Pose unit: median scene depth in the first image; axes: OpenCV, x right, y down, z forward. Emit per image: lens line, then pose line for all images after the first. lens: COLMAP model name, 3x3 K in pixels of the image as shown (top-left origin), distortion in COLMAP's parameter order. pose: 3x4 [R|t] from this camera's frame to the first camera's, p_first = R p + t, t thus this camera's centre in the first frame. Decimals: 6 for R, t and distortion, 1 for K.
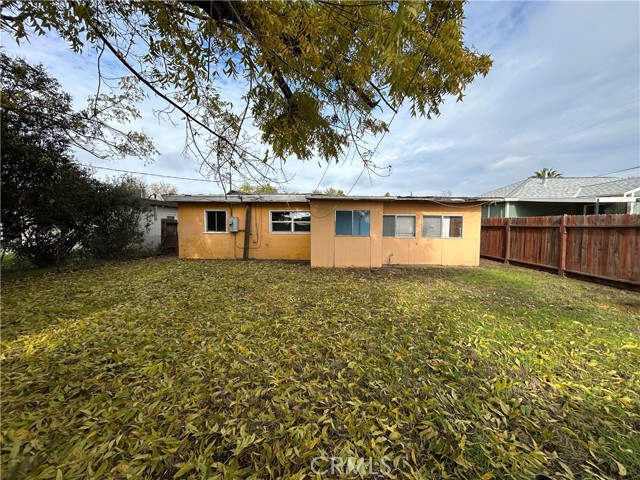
lens RADIAL K [[257.5, 0, 320.6], [0, 257.5, 239.3], [0, 0, 1]] dist [-0.002381, 0.001271]
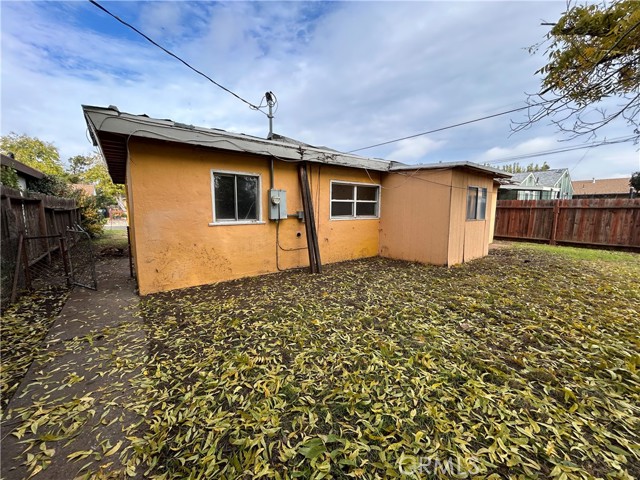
lens RADIAL K [[257.5, 0, 320.2], [0, 257.5, 240.5], [0, 0, 1]] dist [-0.002381, 0.001271]
pose [[0.754464, -0.082506, 0.651135, -0.604337], [0.035011, 0.995714, 0.085601, -0.026871], [-0.655407, -0.041786, 0.754119, 0.569962]]
